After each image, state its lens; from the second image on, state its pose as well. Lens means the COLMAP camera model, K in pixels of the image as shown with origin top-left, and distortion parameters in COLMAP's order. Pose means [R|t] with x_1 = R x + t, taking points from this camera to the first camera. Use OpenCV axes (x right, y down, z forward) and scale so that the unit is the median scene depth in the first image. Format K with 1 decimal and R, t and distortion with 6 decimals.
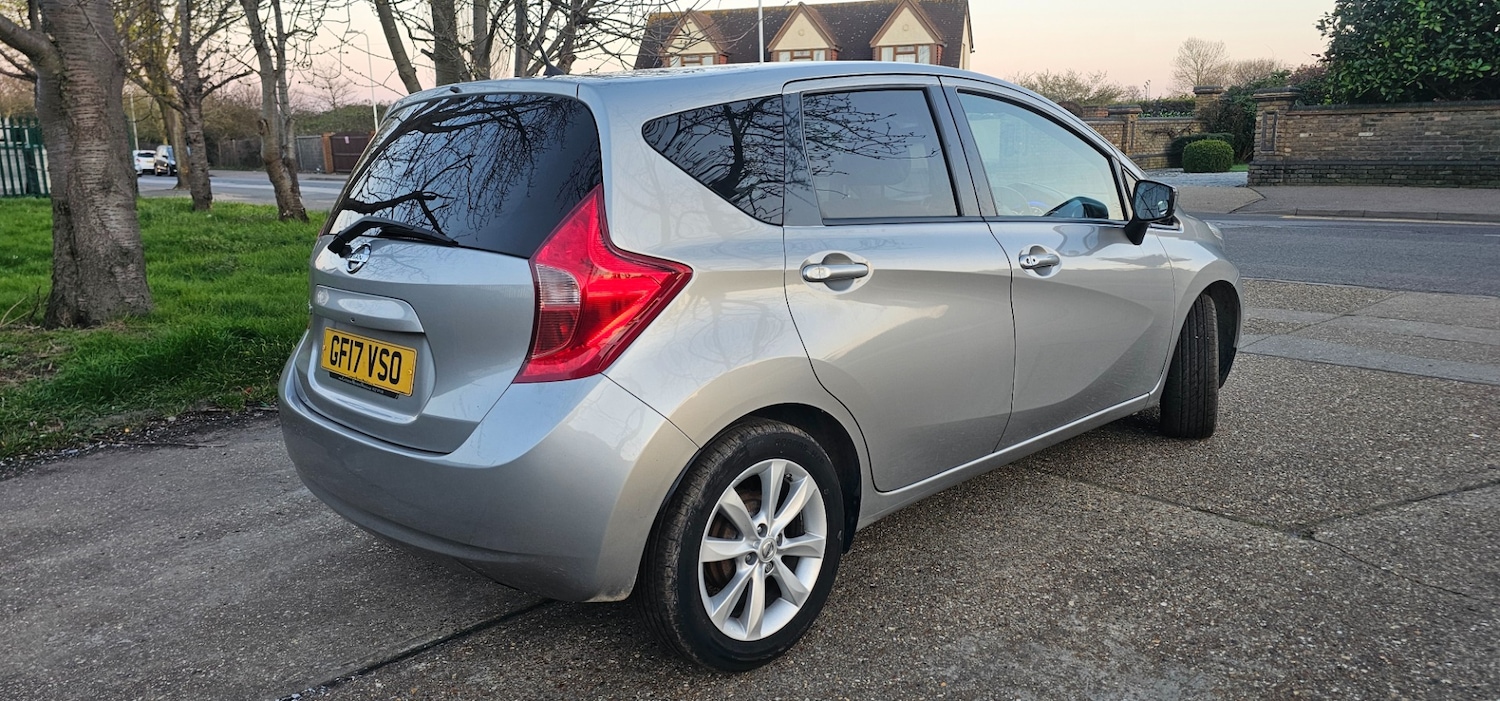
lens RADIAL K [[1005.5, 0, 762.7], [0, 1005.5, 356.3], [0, 0, 1]] dist [0.075651, -0.060864]
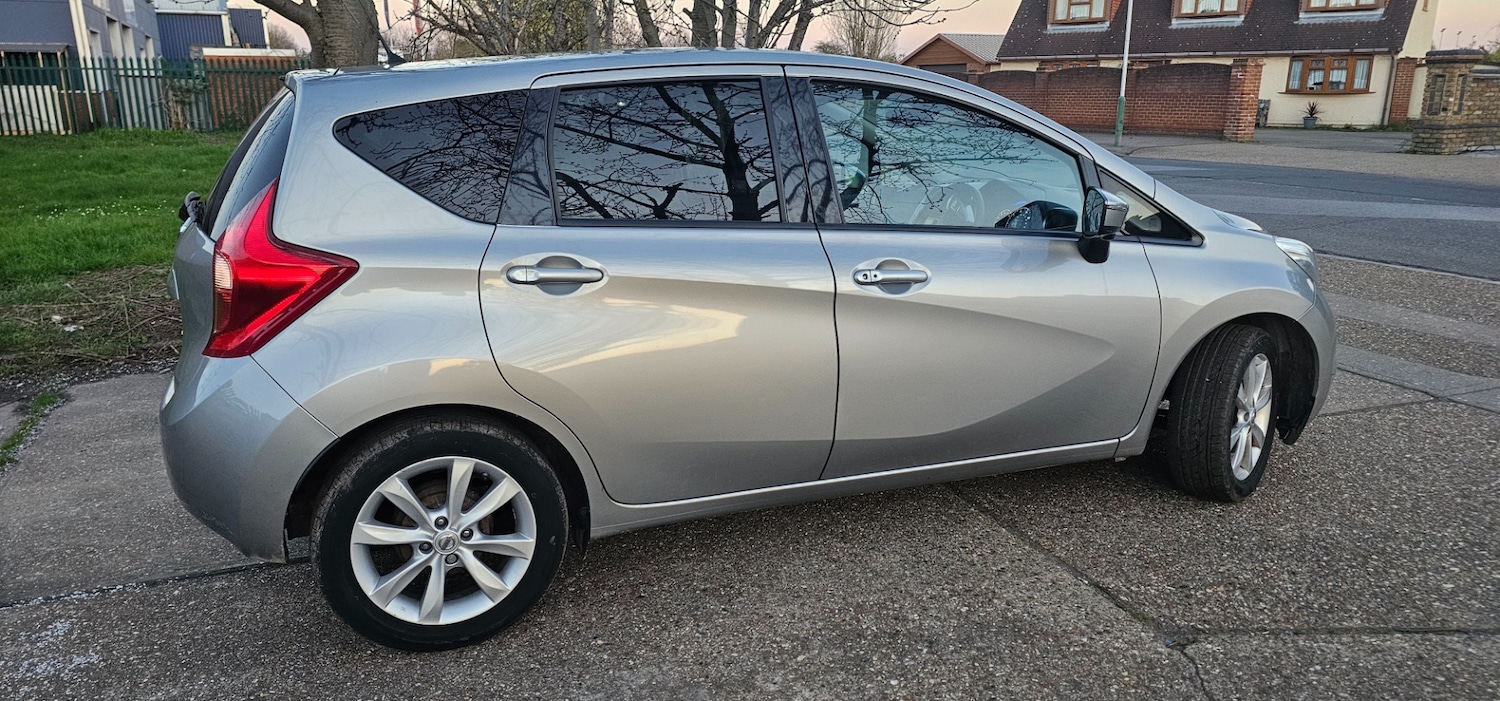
lens RADIAL K [[1005.5, 0, 762.7], [0, 1005.5, 356.3], [0, 0, 1]] dist [0.075651, -0.060864]
pose [[0.921553, 0.117686, -0.369986, 0.596997], [-0.098185, 0.992620, 0.071176, -0.090560], [0.375631, -0.029265, 0.926307, 0.156802]]
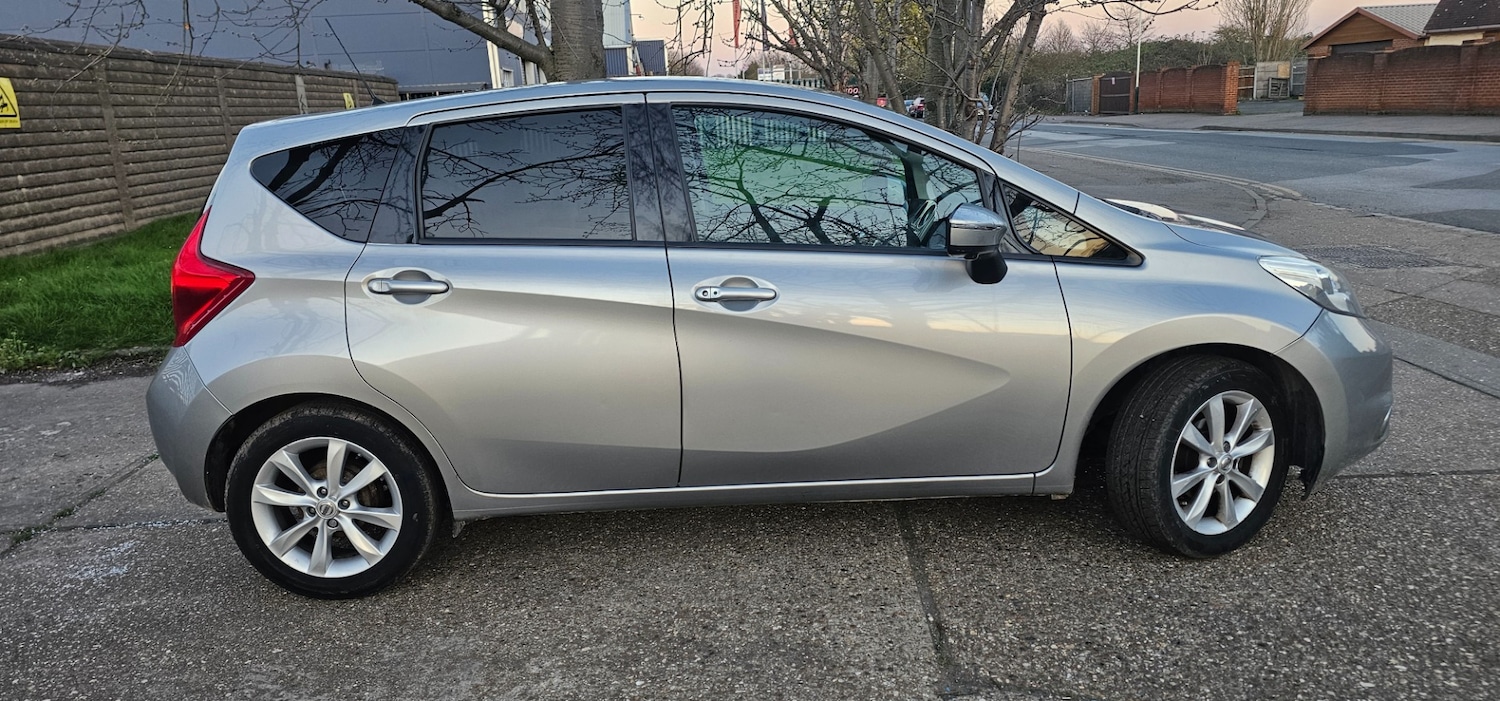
lens RADIAL K [[1005.5, 0, 762.7], [0, 1005.5, 356.3], [0, 0, 1]] dist [0.075651, -0.060864]
pose [[0.718867, 0.153106, -0.678078, 1.079707], [-0.110649, 0.988209, 0.105827, -0.162374], [0.686285, -0.001047, 0.727332, 0.422262]]
